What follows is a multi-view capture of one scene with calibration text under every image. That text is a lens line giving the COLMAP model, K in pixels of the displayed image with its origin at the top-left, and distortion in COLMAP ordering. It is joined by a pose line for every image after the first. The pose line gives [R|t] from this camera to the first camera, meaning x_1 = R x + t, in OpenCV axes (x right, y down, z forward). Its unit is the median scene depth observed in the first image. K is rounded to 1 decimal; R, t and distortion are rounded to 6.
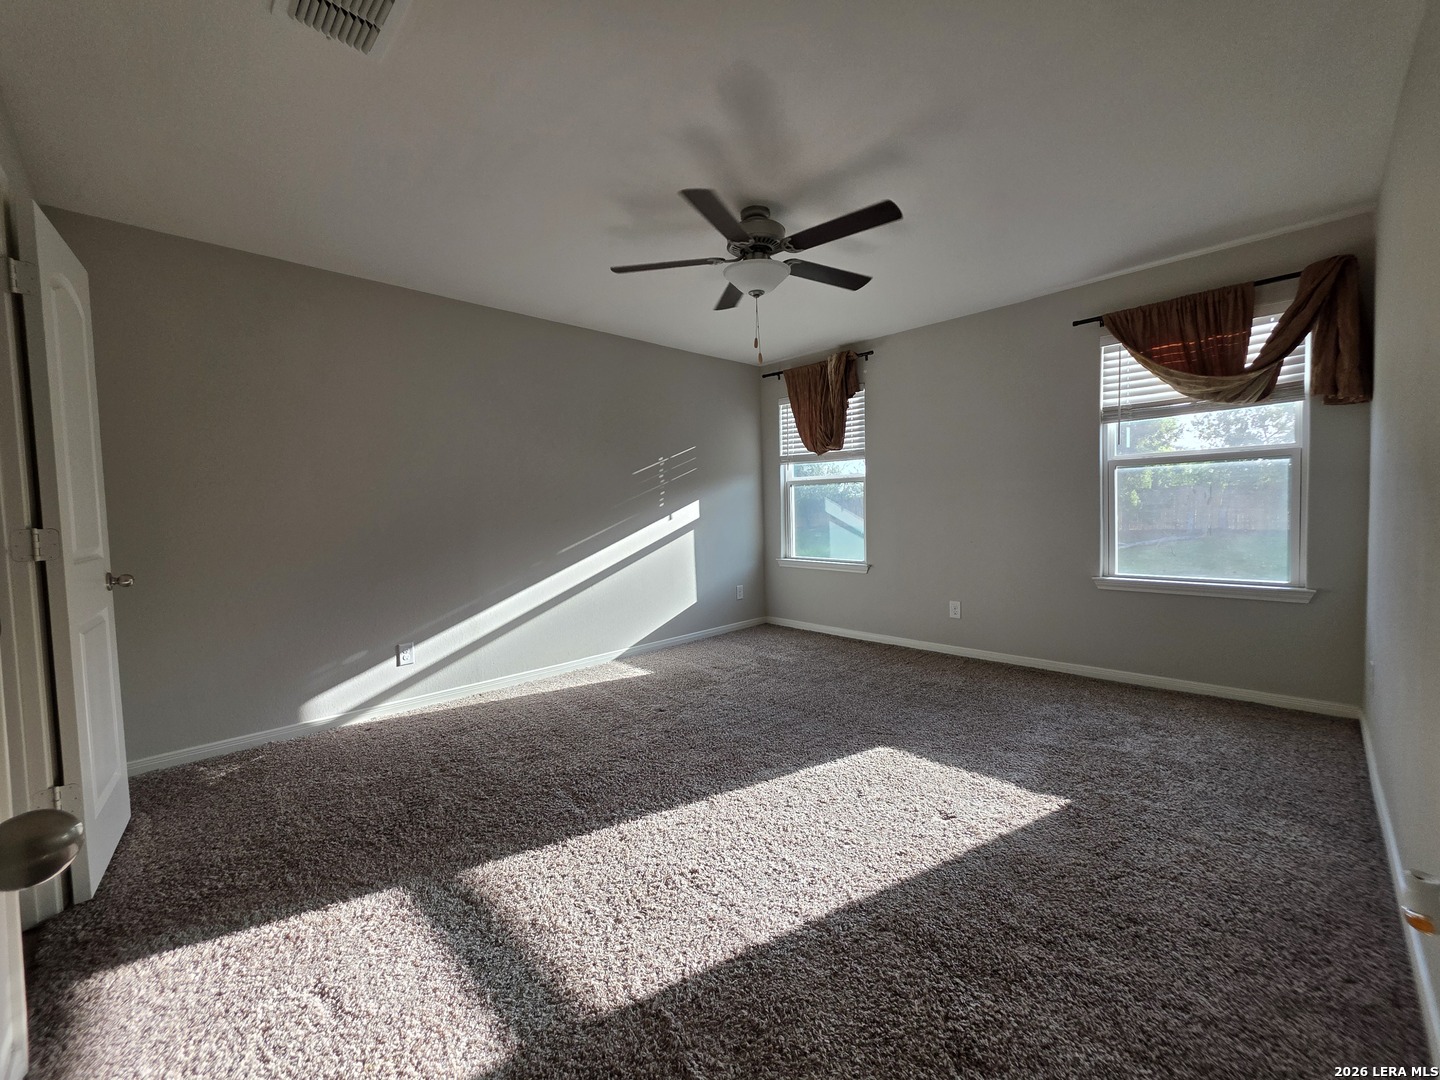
lens RADIAL K [[578.4, 0, 707.0], [0, 578.4, 535.8], [0, 0, 1]] dist [0.000622, 0.000587]
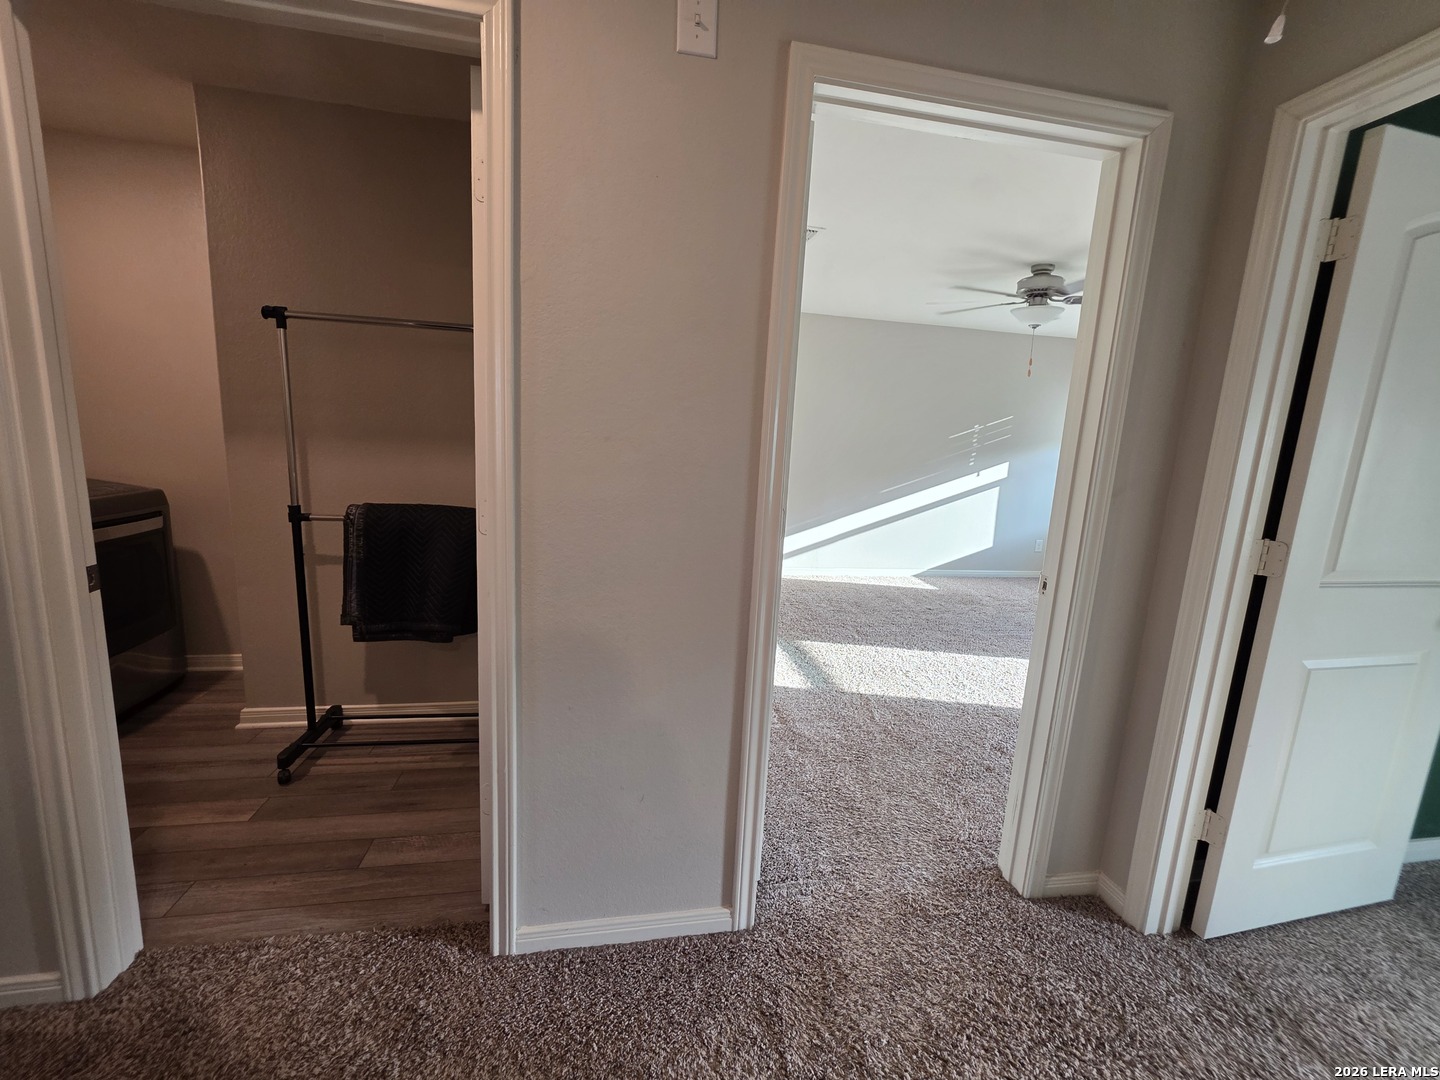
lens RADIAL K [[578.4, 0, 706.2], [0, 578.4, 531.1], [0, 0, 1]] dist [0.000622, 0.000587]
pose [[0.821245, 0.164444, -0.546365, 0.227229], [-0.103687, 0.984636, 0.140501, -0.037985], [0.561075, -0.058735, 0.825679, -0.519052]]
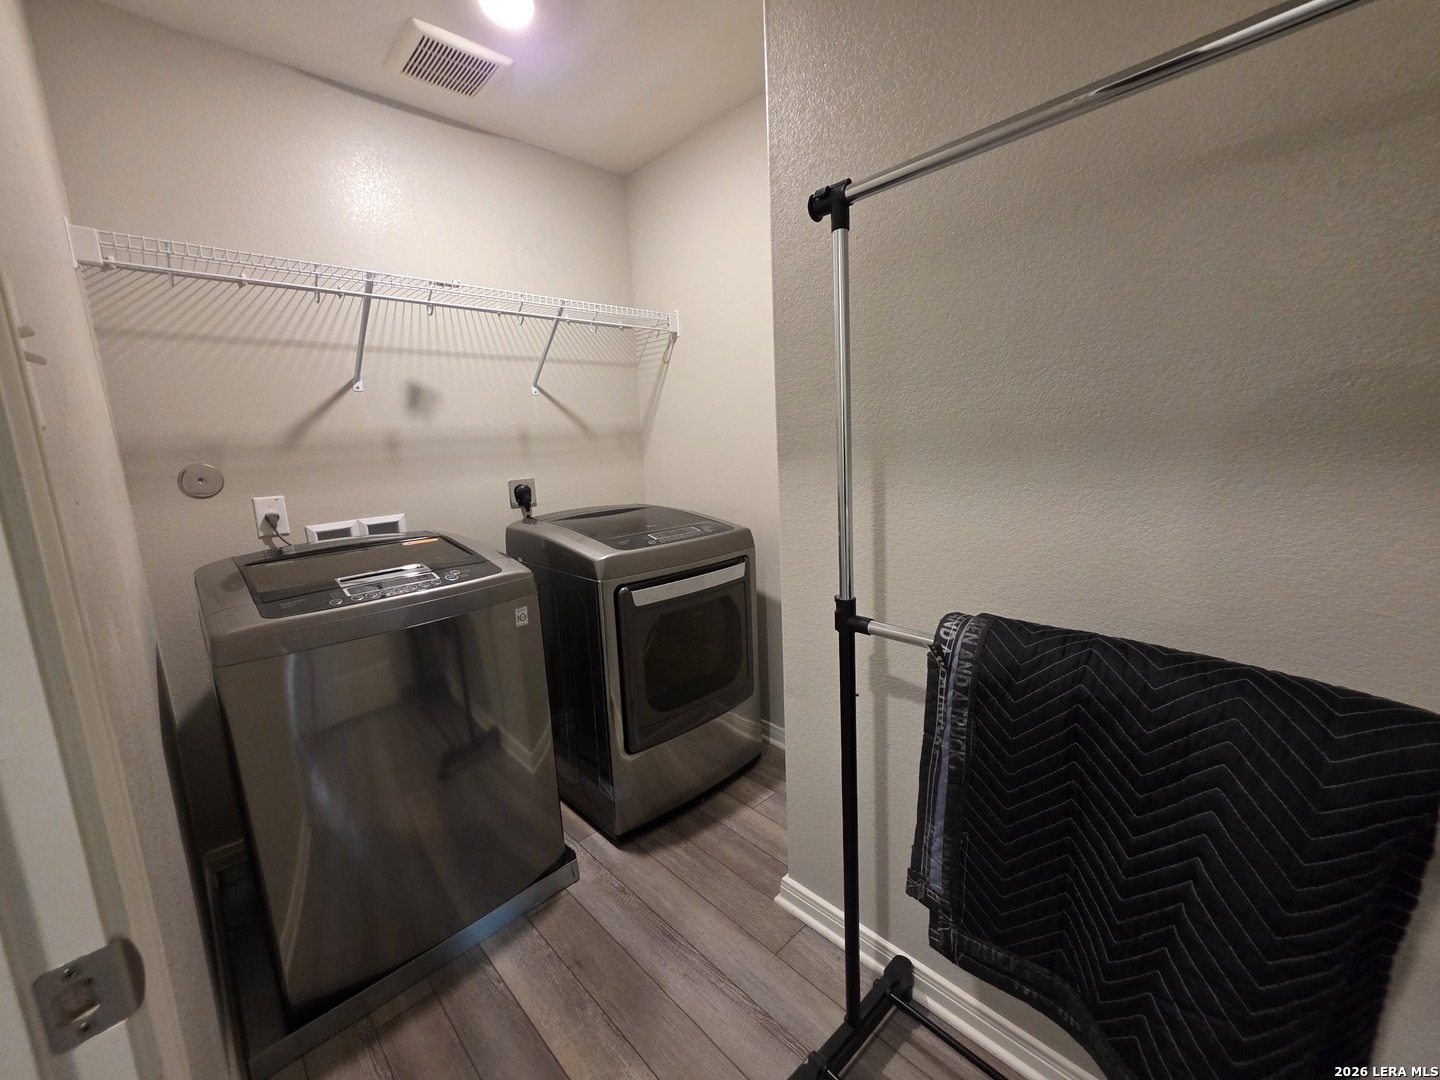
lens RADIAL K [[578.4, 0, 715.2], [0, 578.4, 530.9], [0, 0, 1]] dist [0.000622, 0.000587]
pose [[-0.002749, 0.192749, -0.981244, -0.246731], [-0.001668, 0.981246, 0.192754, -0.023921], [0.999995, 0.002166, -0.002376, -0.291924]]
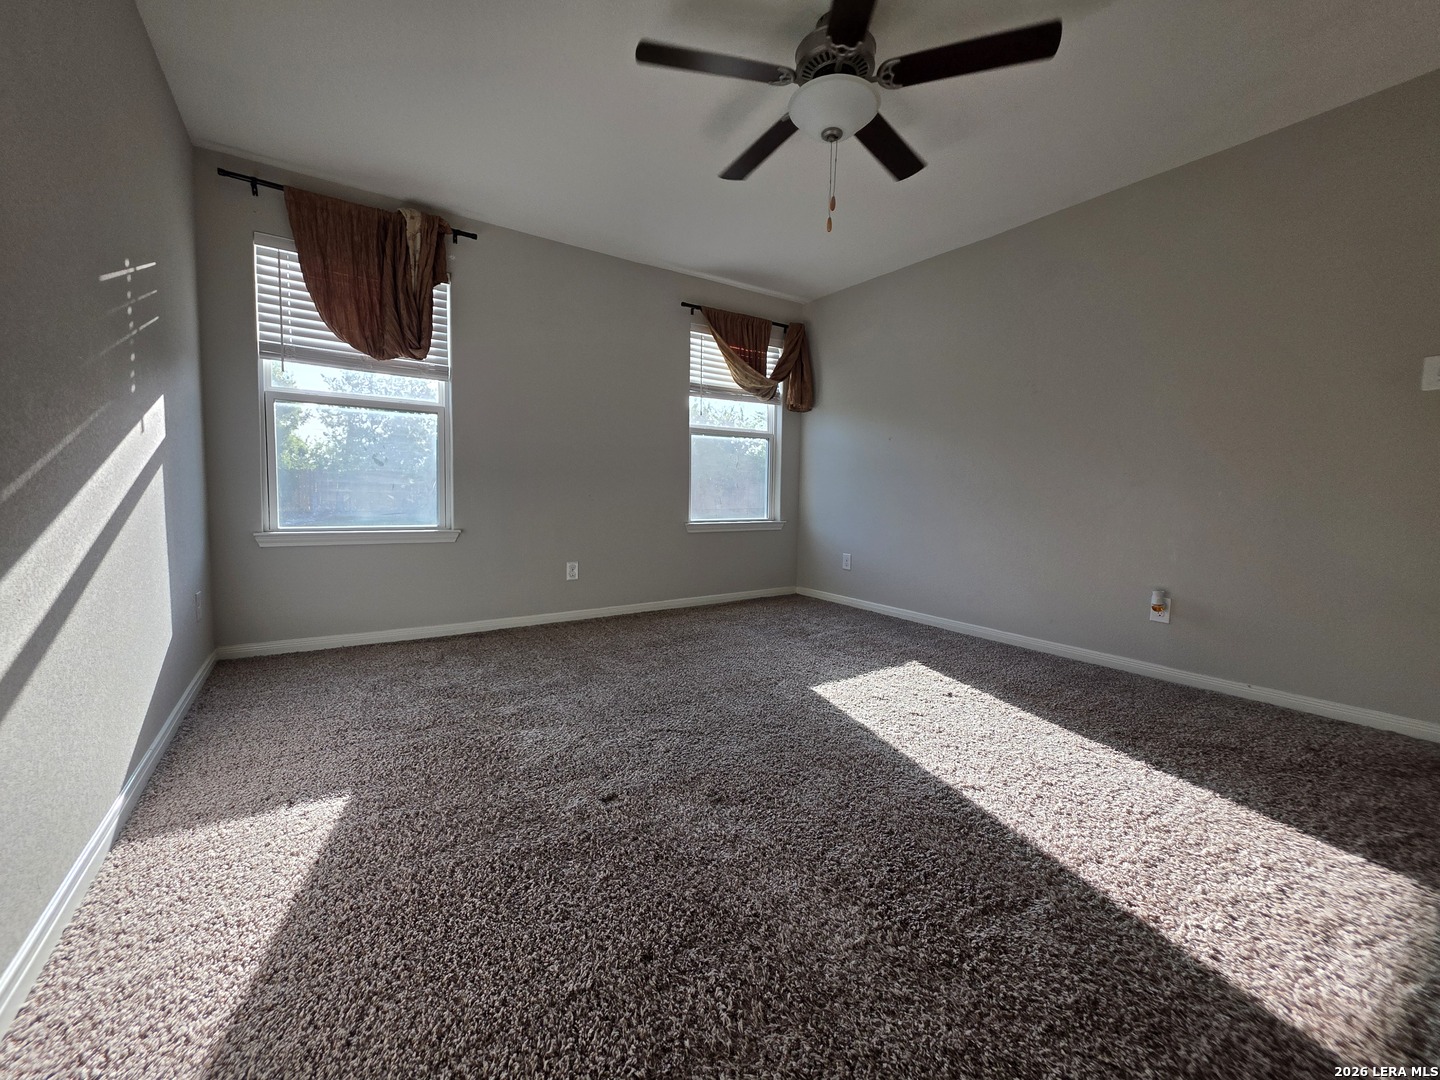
lens RADIAL K [[578.4, 0, 711.8], [0, 578.4, 534.7], [0, 0, 1]] dist [0.000622, 0.000587]
pose [[0.170499, -0.045164, 0.984322, -0.580282], [0.026358, 0.998801, 0.041263, 0.052554], [-0.985005, 0.018909, 0.171485, 0.853750]]
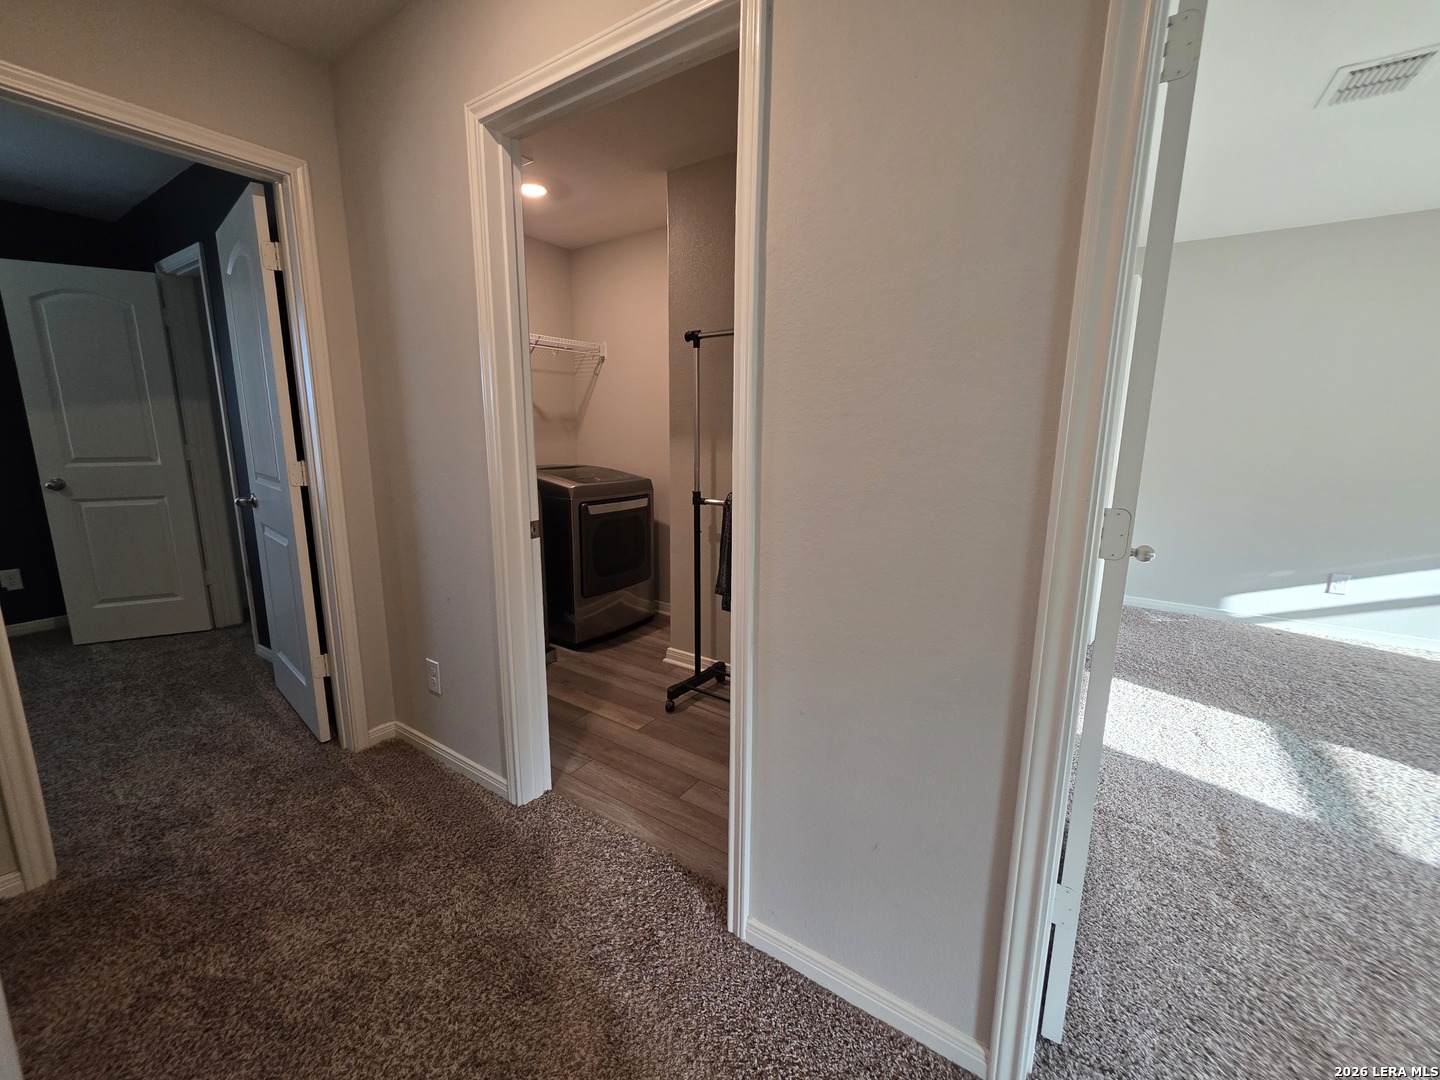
lens RADIAL K [[578.4, 0, 717.9], [0, 578.4, 533.7], [0, 0, 1]] dist [0.000622, 0.000587]
pose [[0.196194, 0.210721, -0.957656, 0.274775], [-0.061690, 0.977354, 0.202417, -0.033128], [0.978623, 0.019365, 0.204750, -0.360430]]
